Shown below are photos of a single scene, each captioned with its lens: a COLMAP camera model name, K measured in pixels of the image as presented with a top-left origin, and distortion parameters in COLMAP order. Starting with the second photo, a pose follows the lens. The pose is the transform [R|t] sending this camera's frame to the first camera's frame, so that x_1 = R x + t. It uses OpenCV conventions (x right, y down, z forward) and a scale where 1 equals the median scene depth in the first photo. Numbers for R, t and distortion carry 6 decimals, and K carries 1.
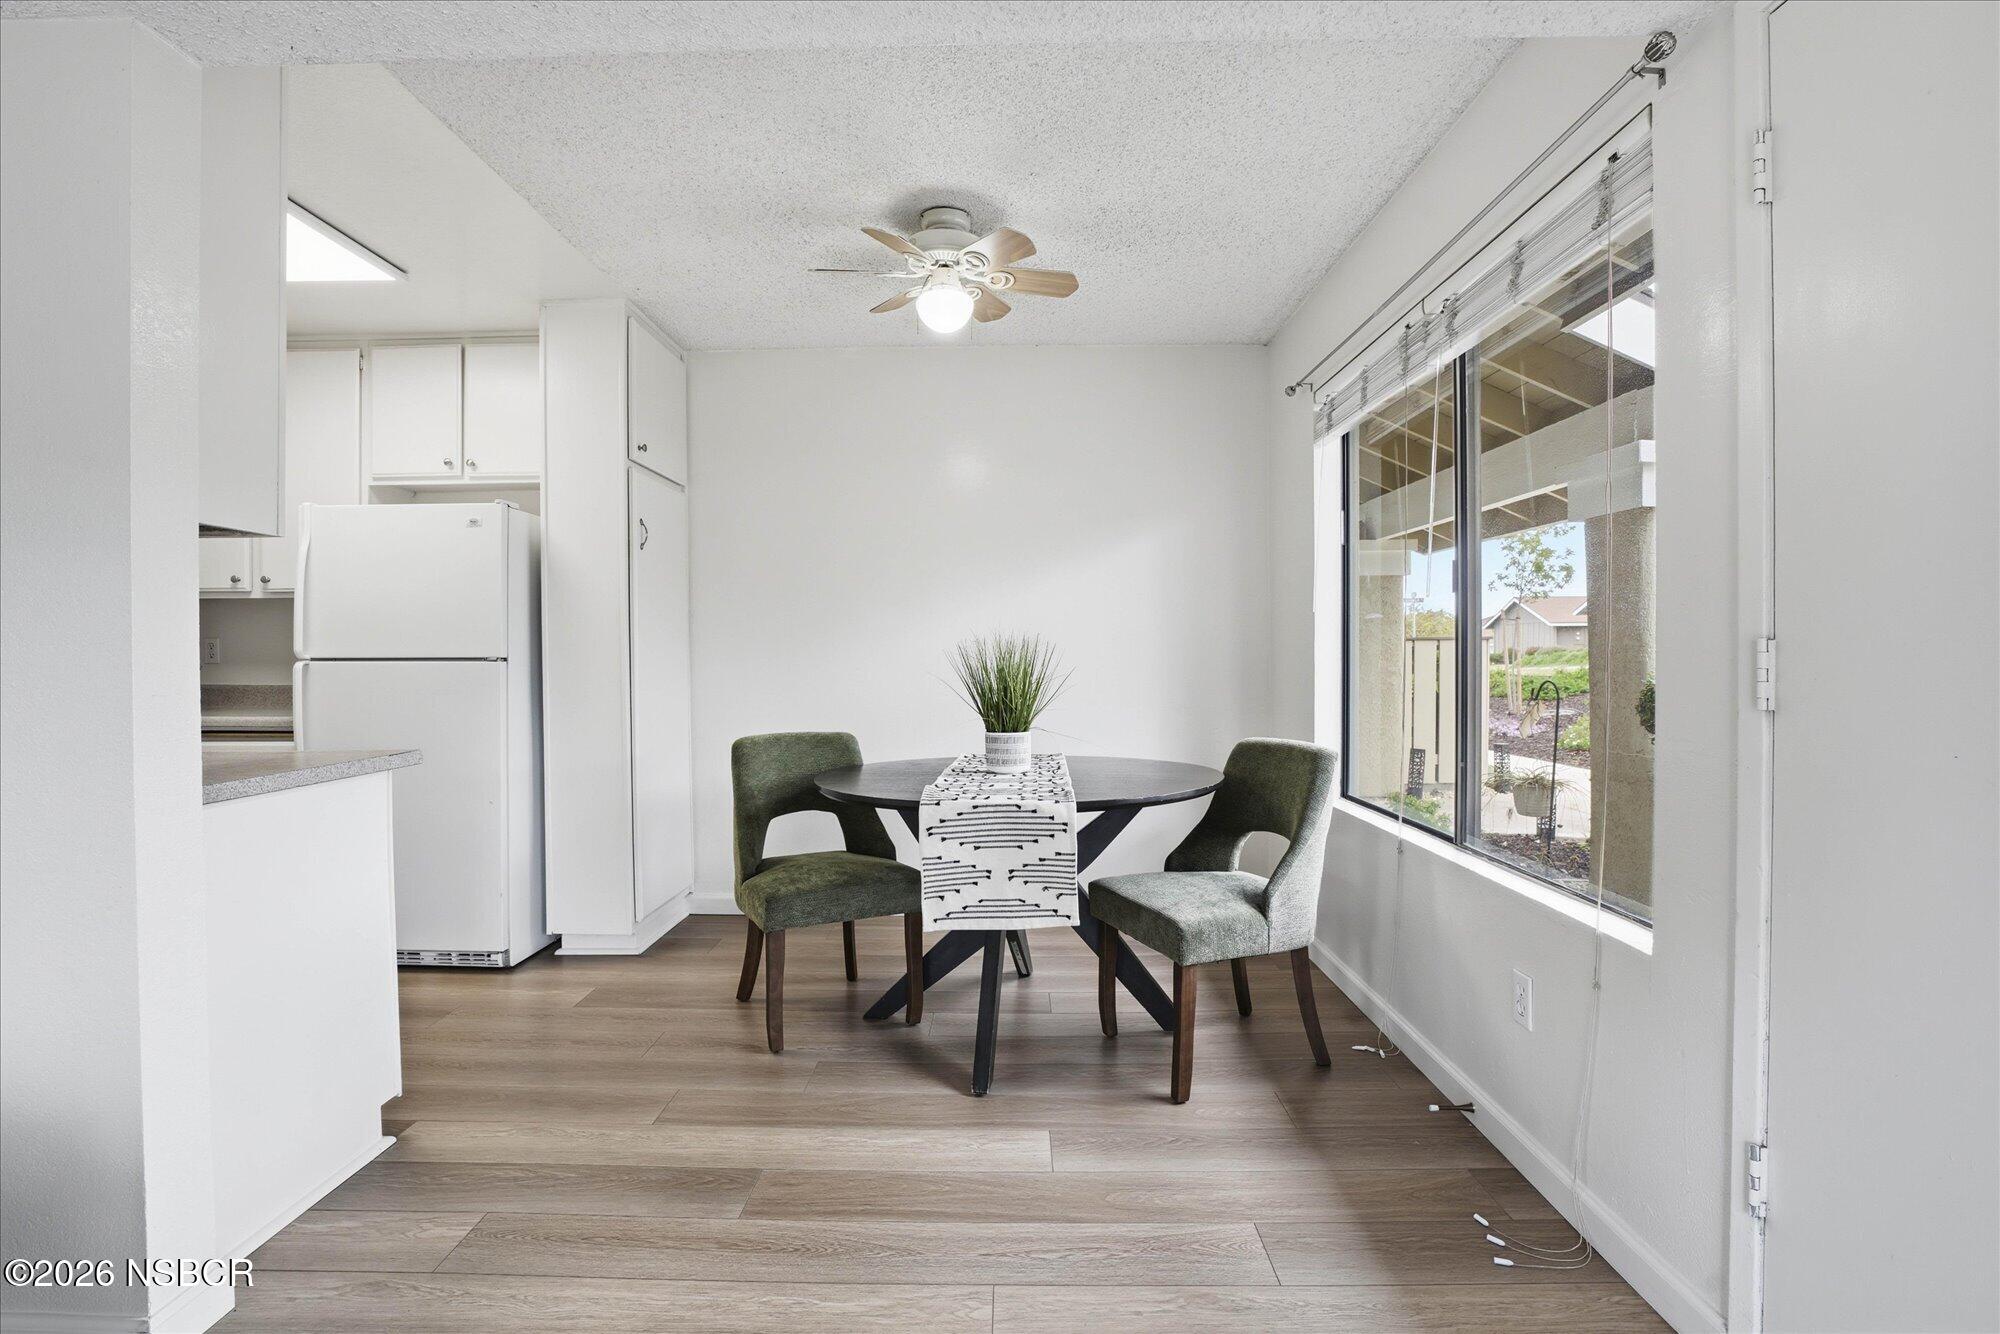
lens RADIAL K [[925.9, 0, 1010.5], [0, 925.9, 665.9], [0, 0, 1]] dist [-0.035092, 0.004878]
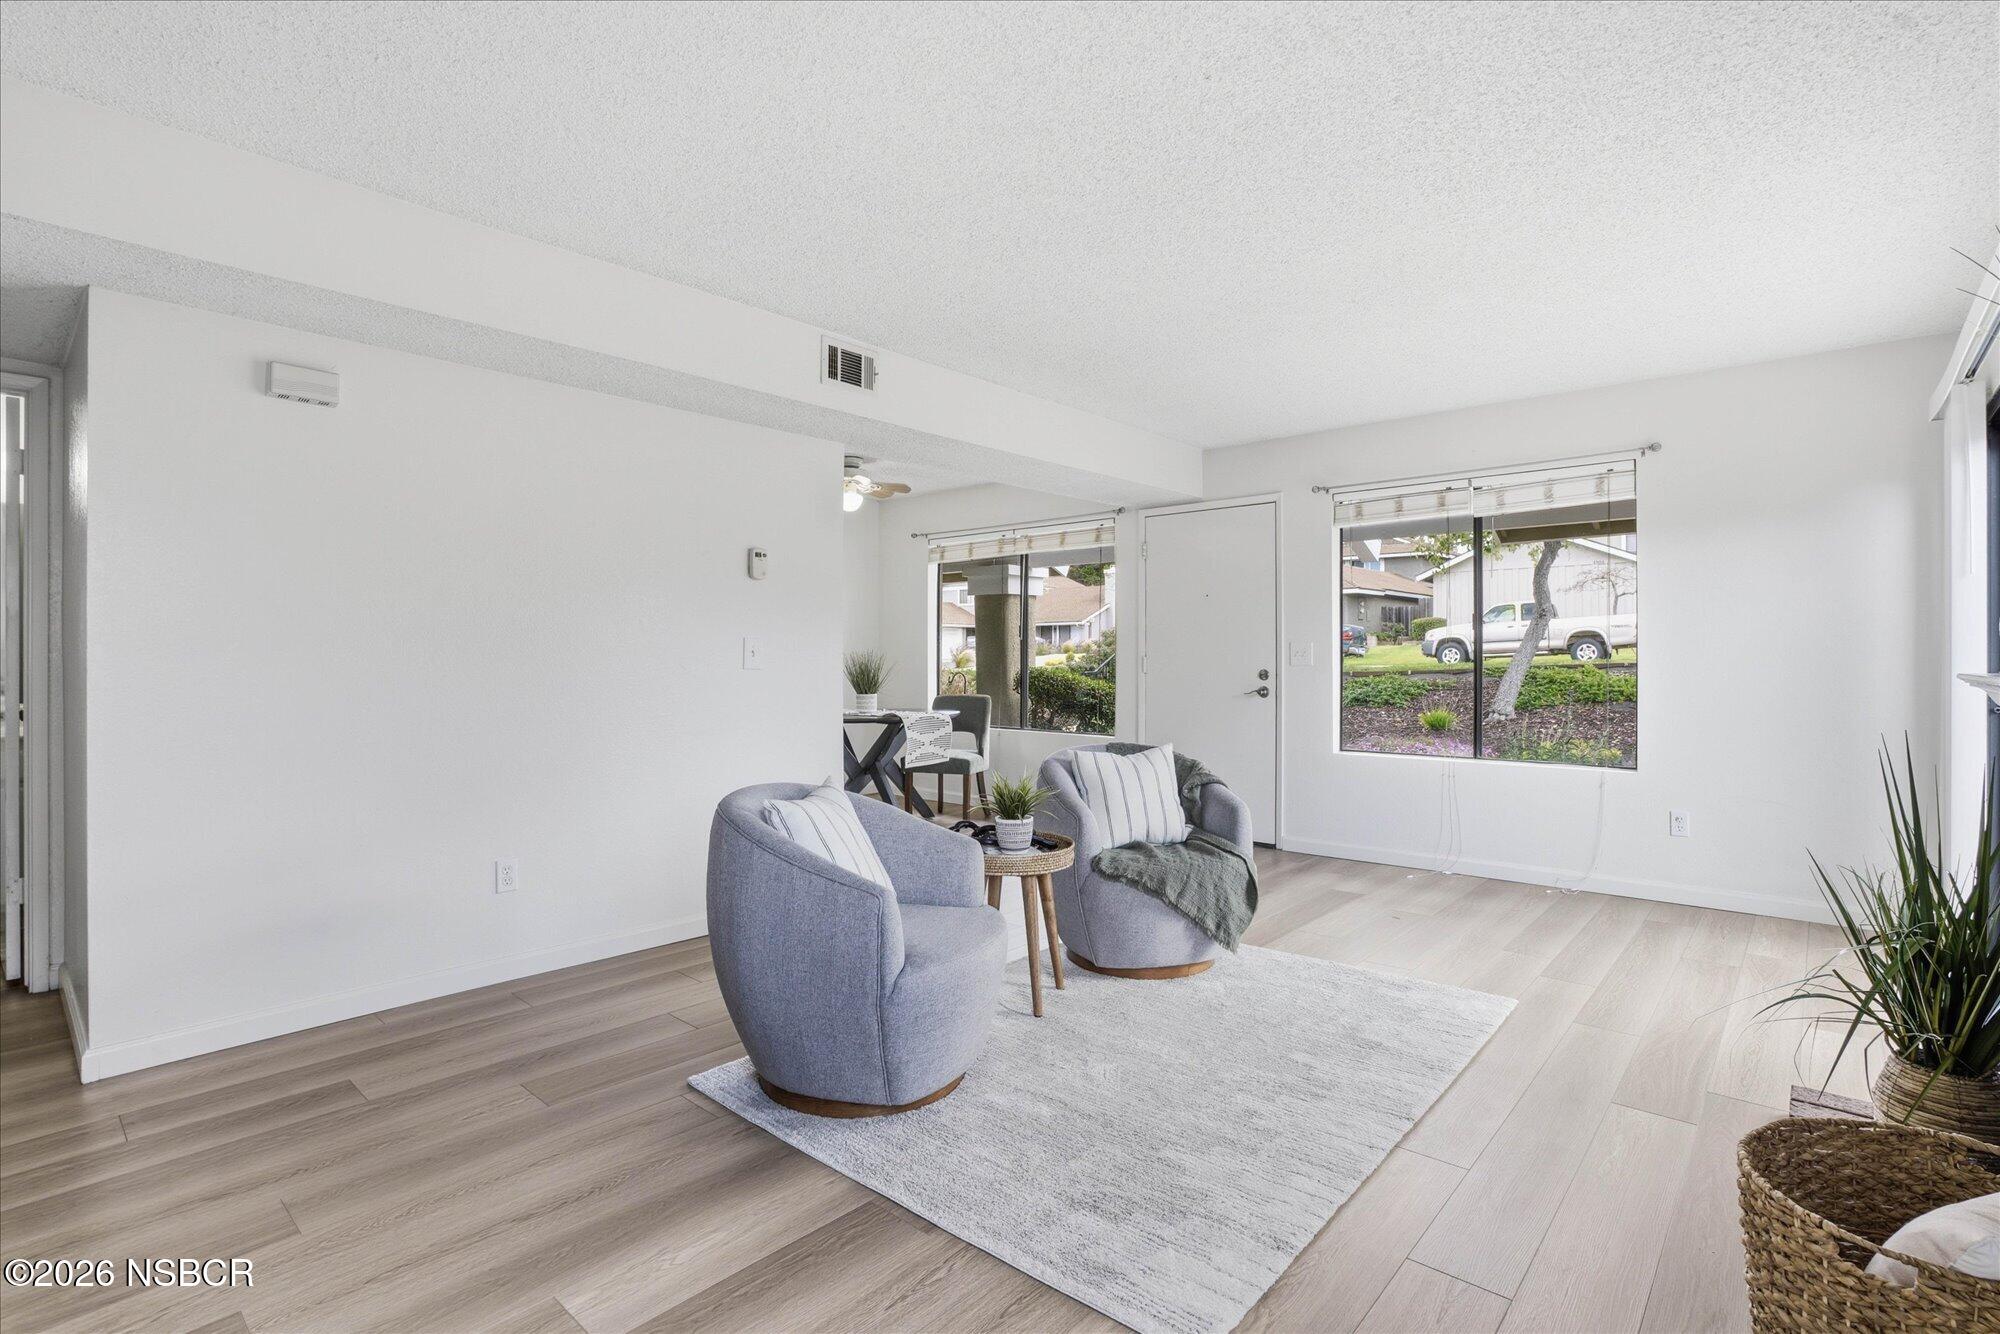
lens RADIAL K [[925.9, 0, 1000.8], [0, 925.9, 661.8], [0, 0, 1]] dist [-0.035092, 0.004878]
pose [[0.665987, -0.002560, 0.745959, -1.825613], [0.010769, 0.999923, -0.006183, 0.012951], [-0.745886, 0.012151, 0.665963, -0.901234]]
